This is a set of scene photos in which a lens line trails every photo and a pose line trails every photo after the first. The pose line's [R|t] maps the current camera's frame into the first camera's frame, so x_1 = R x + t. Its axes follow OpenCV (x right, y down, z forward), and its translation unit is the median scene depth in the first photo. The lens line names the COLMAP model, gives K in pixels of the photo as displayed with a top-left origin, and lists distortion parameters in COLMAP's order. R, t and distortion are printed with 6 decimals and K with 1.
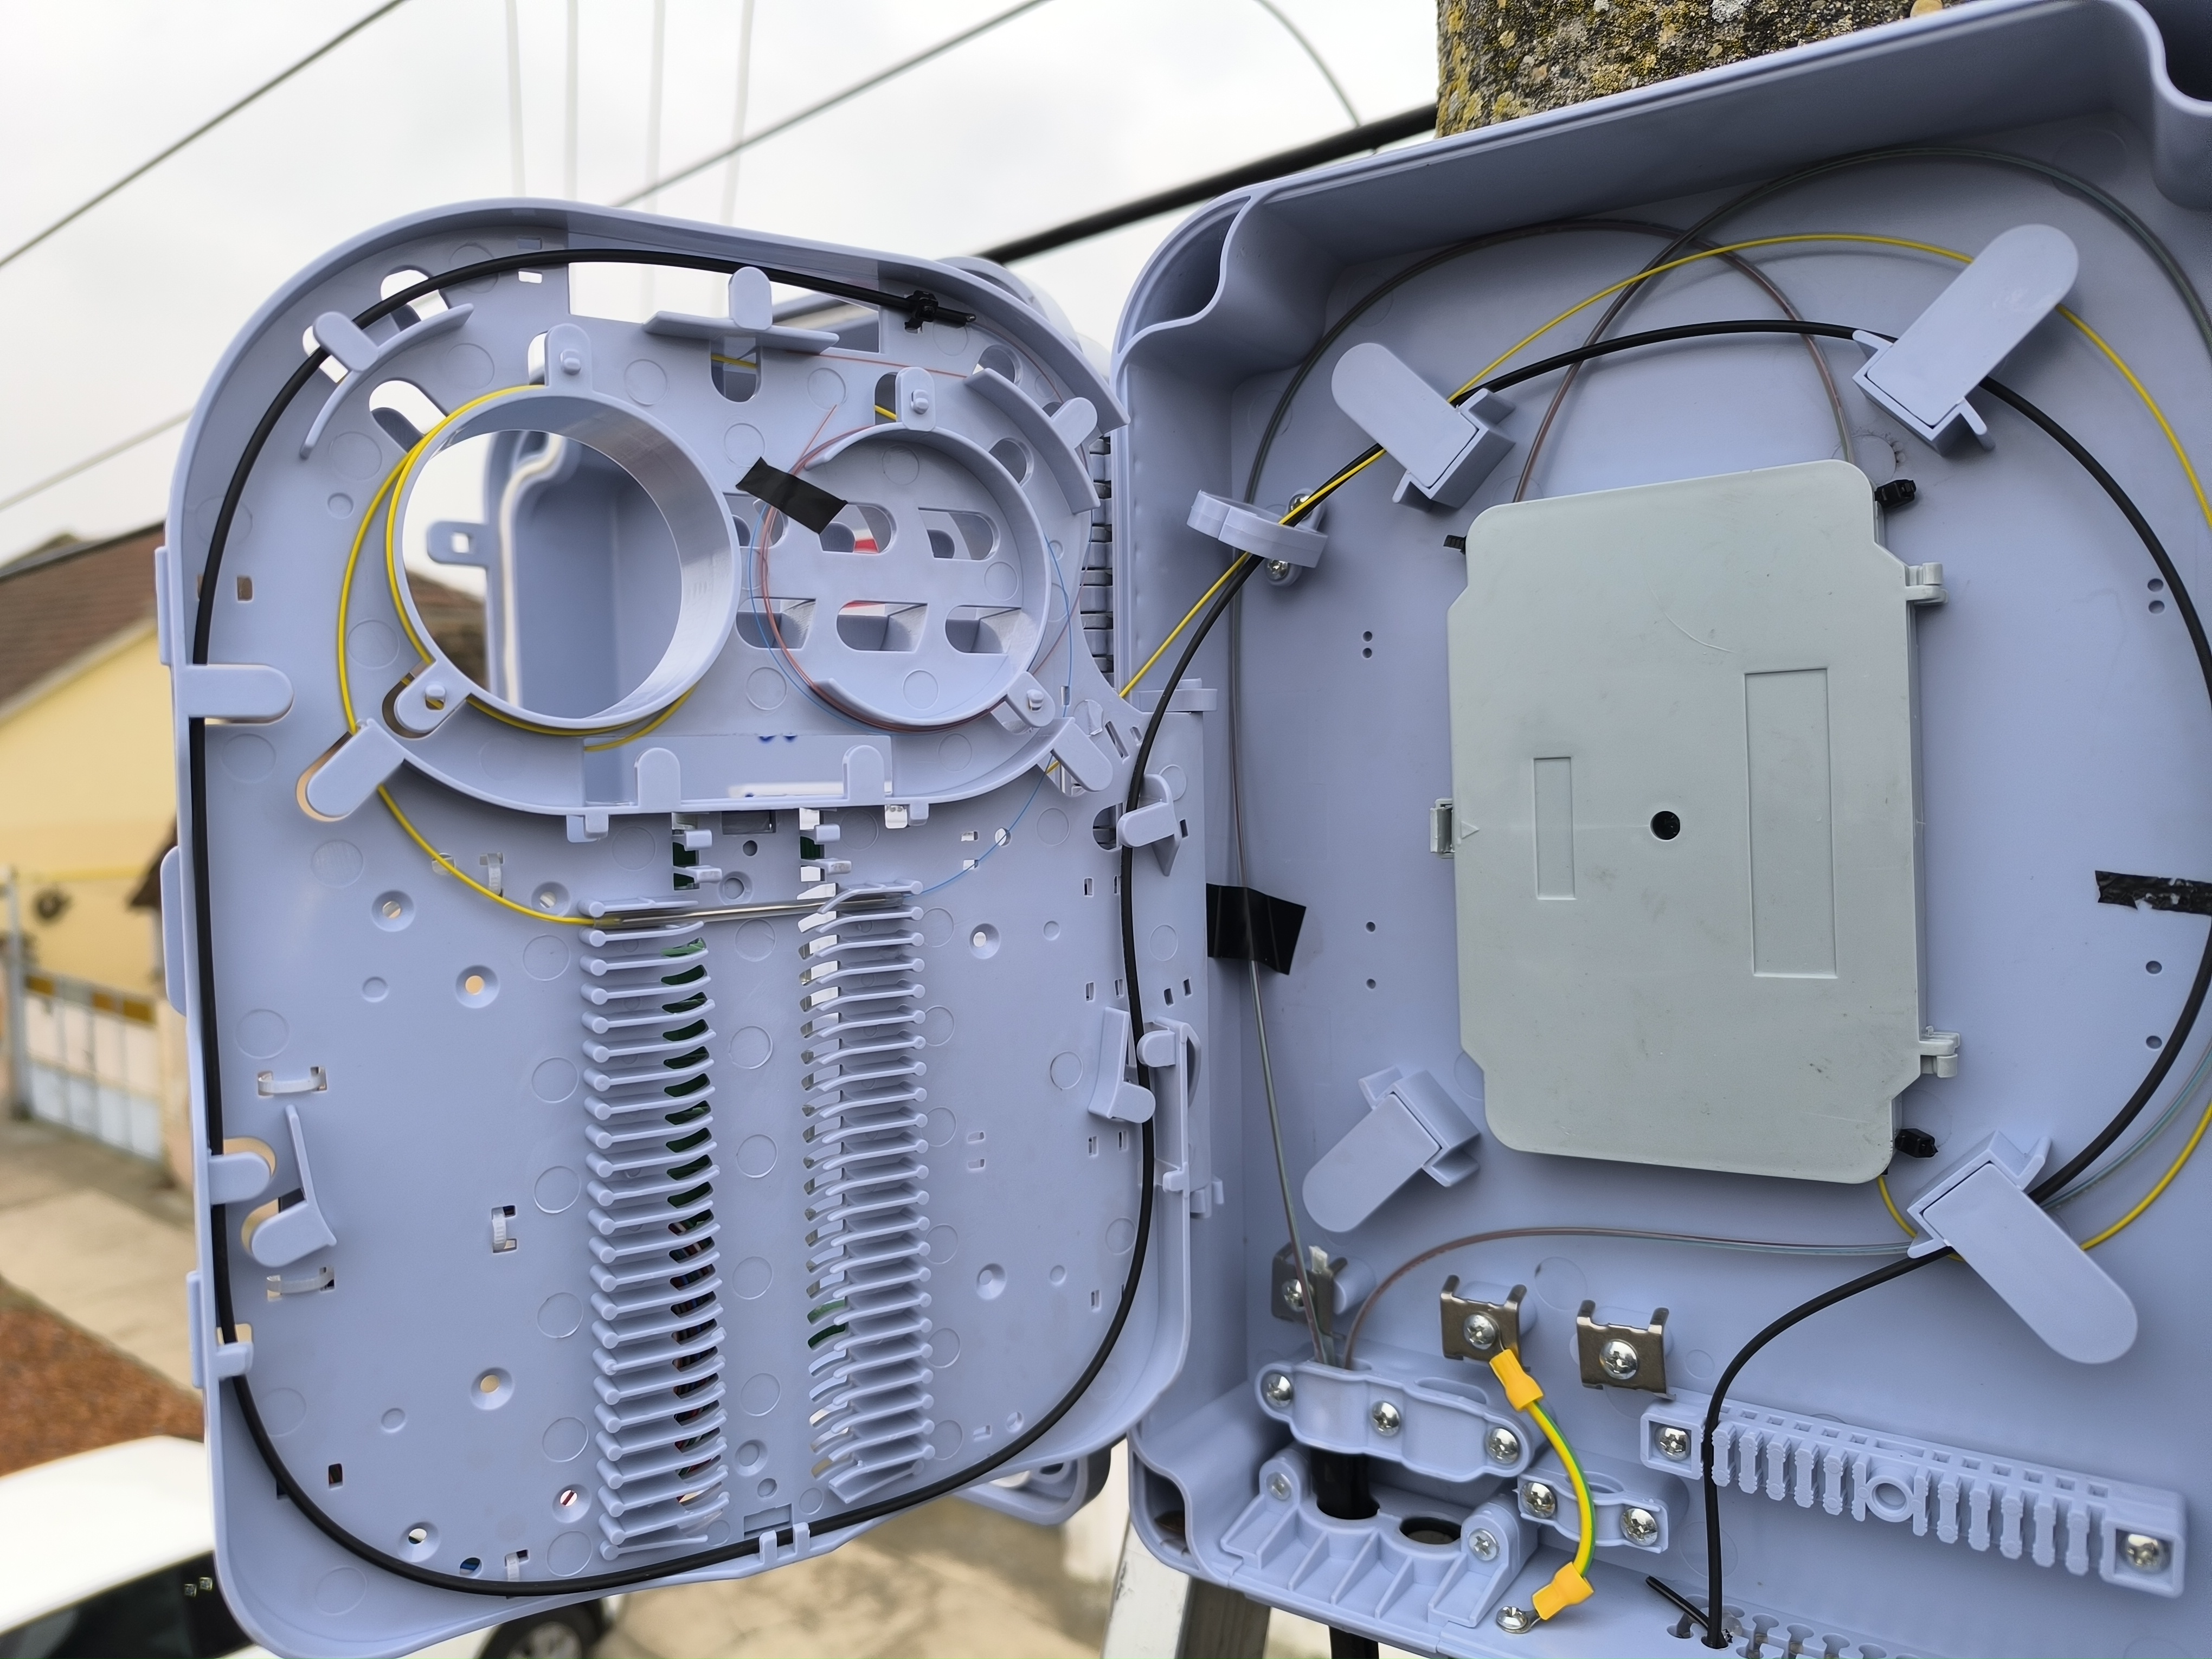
lens RADIAL K [[1460.7, 0, 1106.0], [0, 1460.7, 829.5], [0, 0, 1]] dist [0.002168, 0.002816]
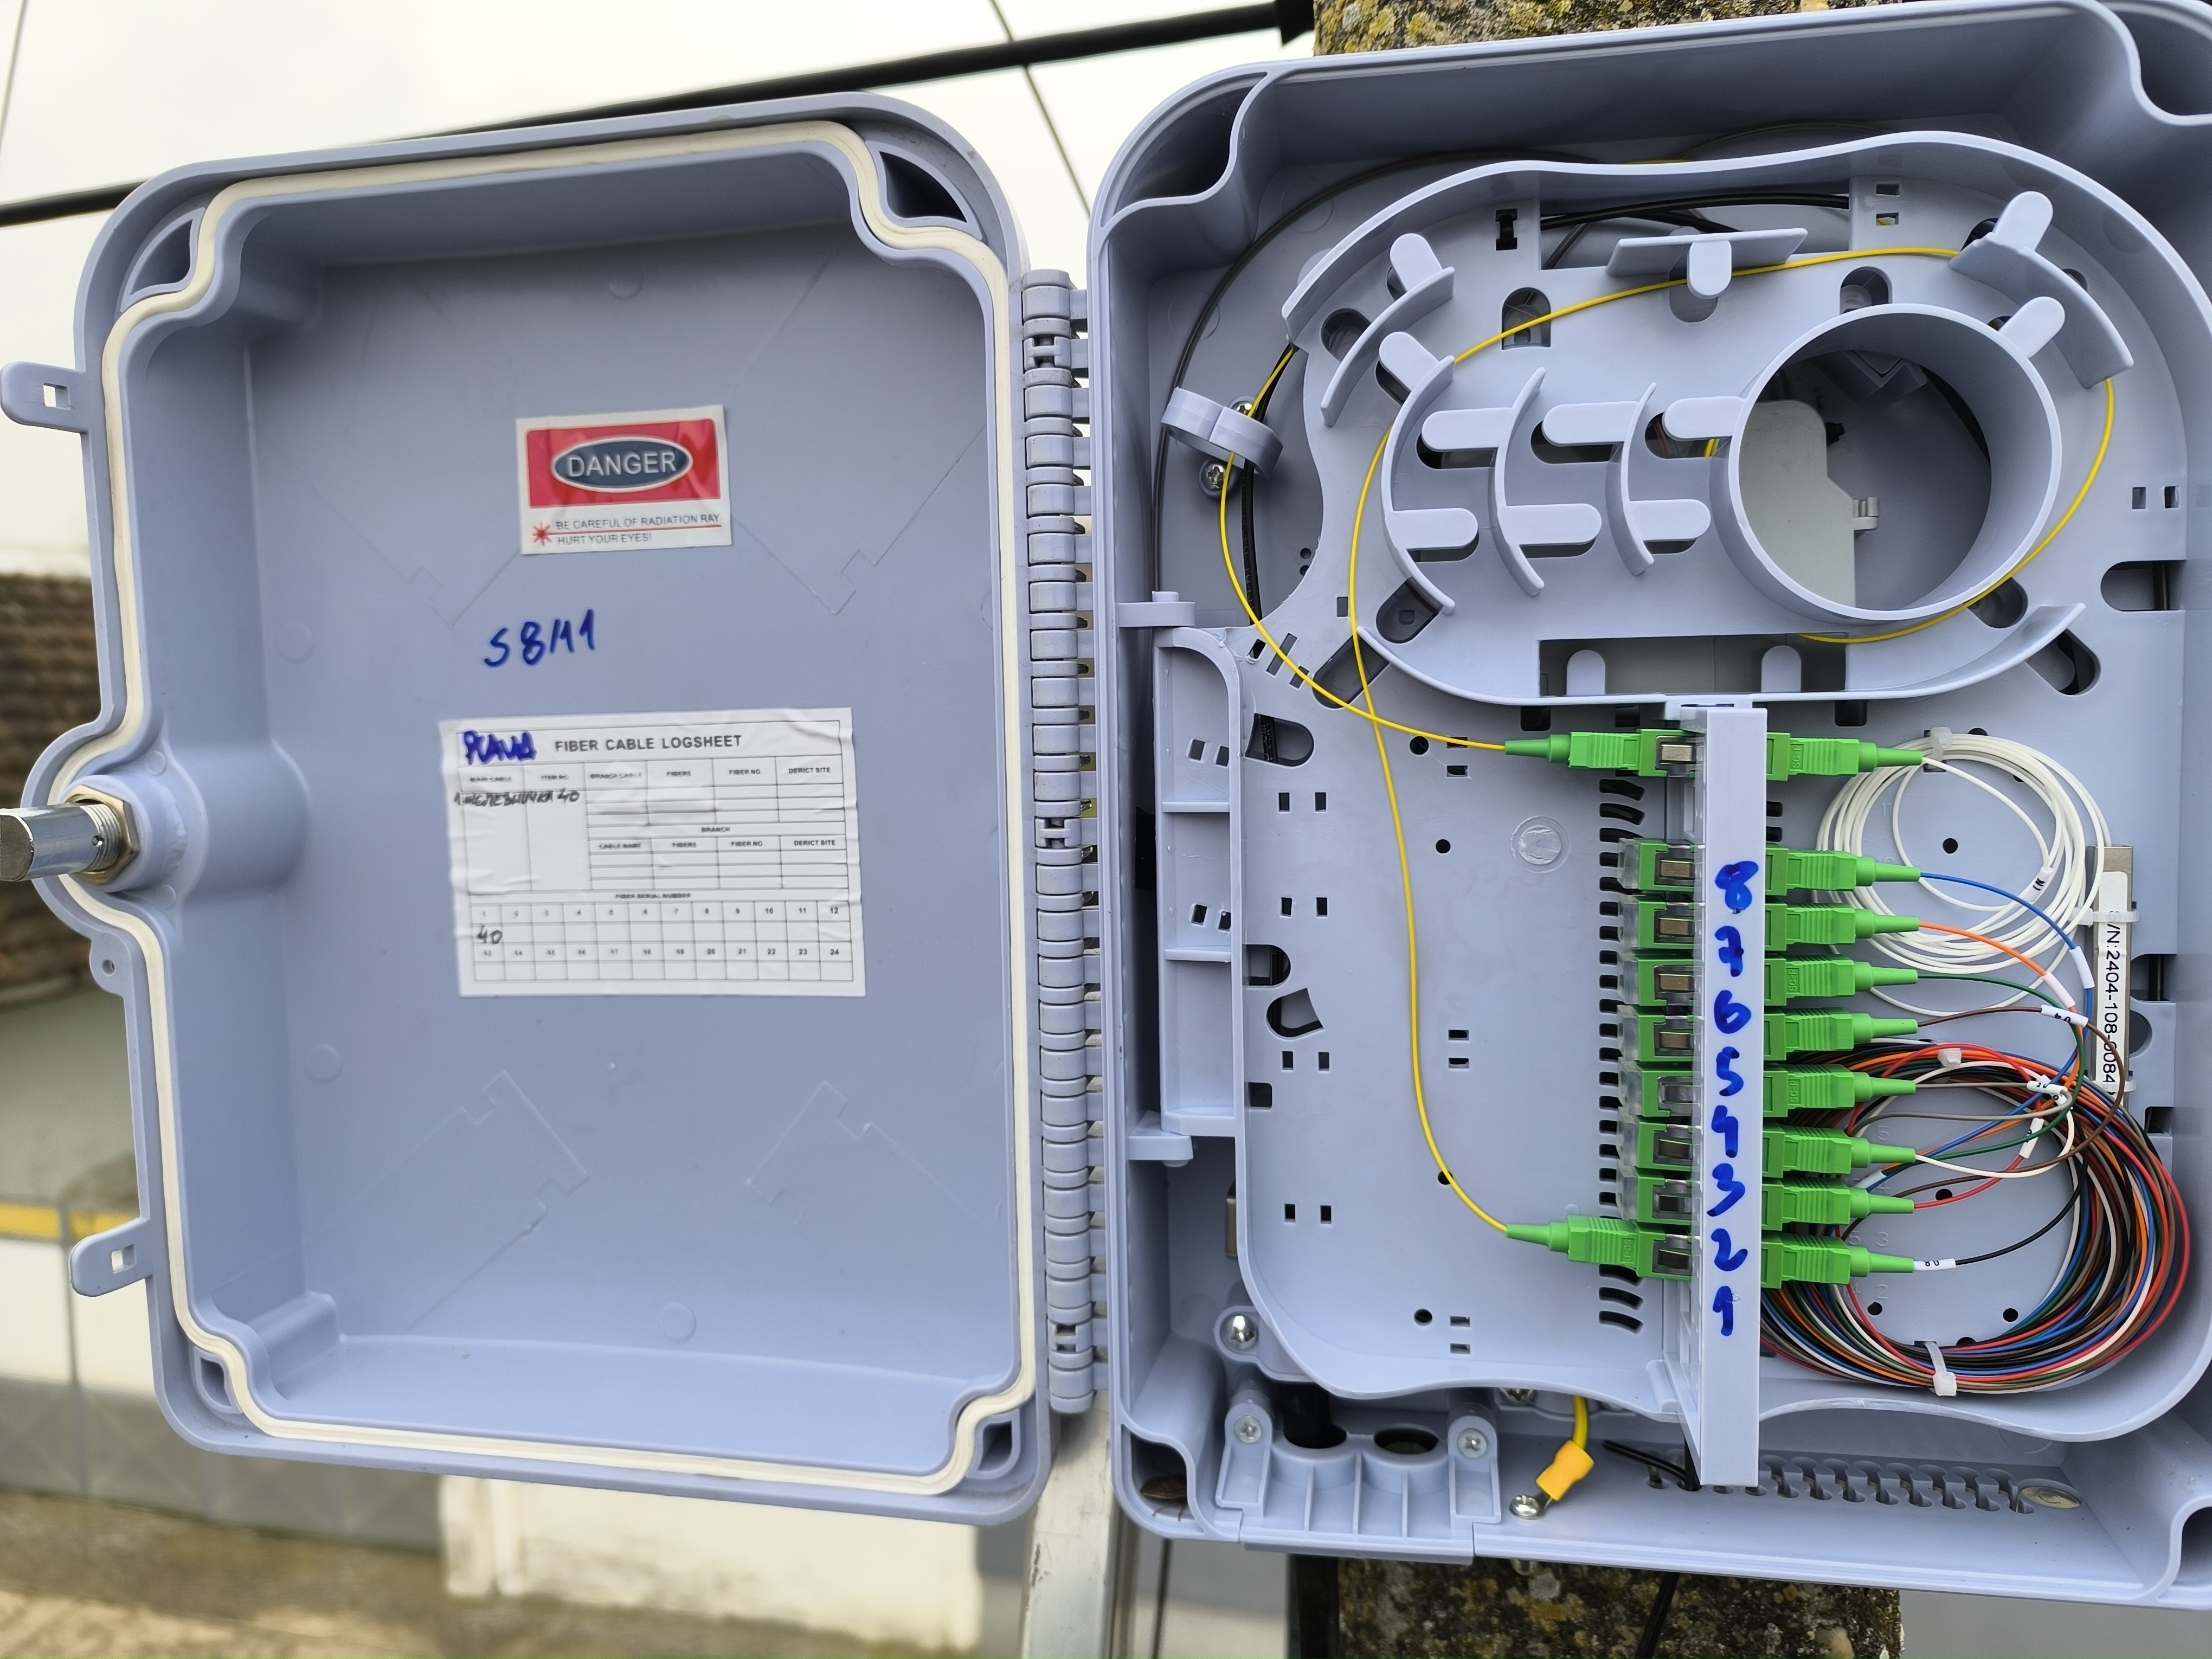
lens RADIAL K [[1456.4, 0, 1106.0], [0, 1456.4, 829.5], [0, 0, 1]] dist [0.001975, -0.000260]
pose [[0.917601, -0.041113, 0.395370, -0.344420], [0.028467, 0.998880, 0.037800, 0.010002], [-0.396481, -0.023430, 0.917744, 0.159307]]
